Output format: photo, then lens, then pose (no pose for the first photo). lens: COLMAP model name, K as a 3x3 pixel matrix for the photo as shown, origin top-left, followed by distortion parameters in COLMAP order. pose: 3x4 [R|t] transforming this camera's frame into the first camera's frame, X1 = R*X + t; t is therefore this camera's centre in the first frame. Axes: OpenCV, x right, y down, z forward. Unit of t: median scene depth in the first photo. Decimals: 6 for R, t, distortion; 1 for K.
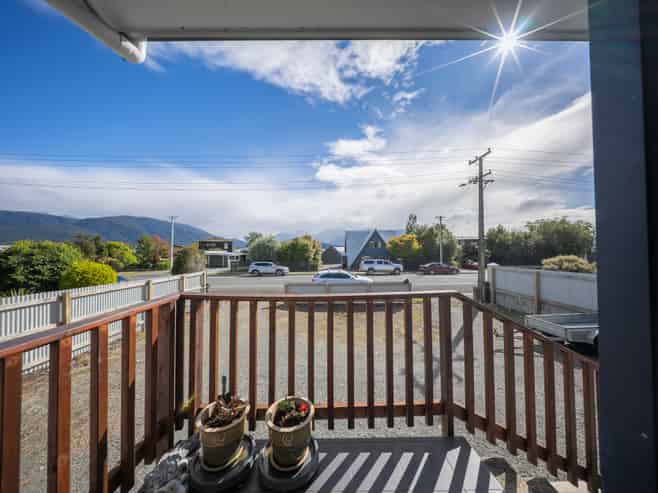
lens RADIAL K [[212.5, 0, 329.0], [0, 212.5, 246.5], [0, 0, 1]] dist [-0.007753, -0.000080]
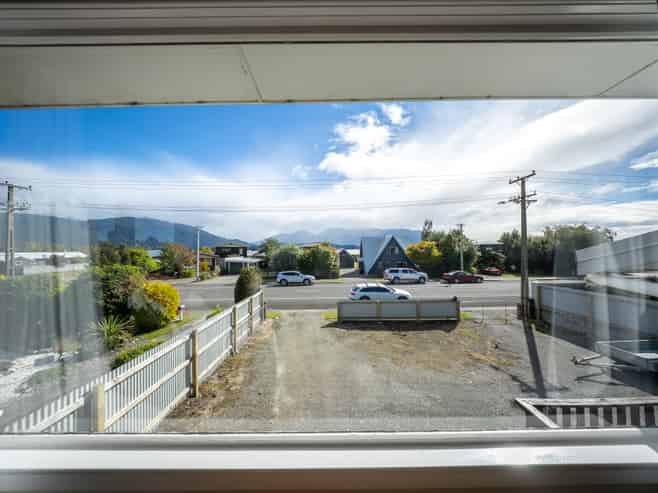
lens RADIAL K [[212.5, 0, 329.0], [0, 212.5, 246.5], [0, 0, 1]] dist [-0.007753, -0.000080]
pose [[0.999956, -0.006014, -0.007199, -0.096464], [0.006019, 0.999982, 0.000709, -0.038653], [0.007194, -0.000752, 0.999974, -0.017784]]
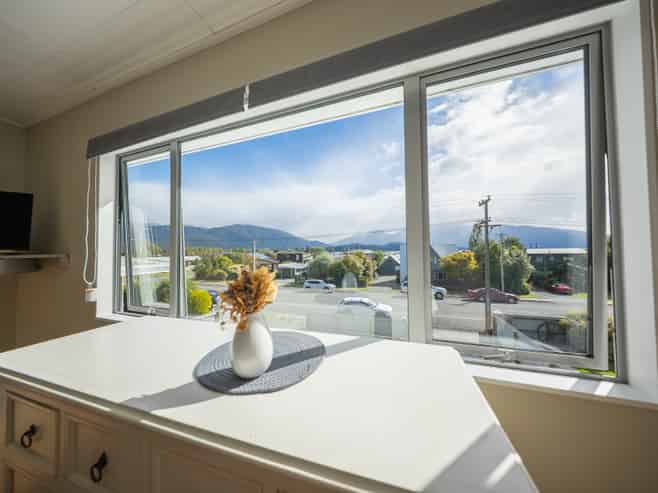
lens RADIAL K [[212.5, 0, 329.0], [0, 212.5, 246.5], [0, 0, 1]] dist [-0.007753, -0.000080]
pose [[0.936871, -0.012839, -0.349440, 0.156031], [0.011650, 0.999917, -0.005505, -0.089938], [0.349481, 0.001087, 0.936943, -0.078471]]
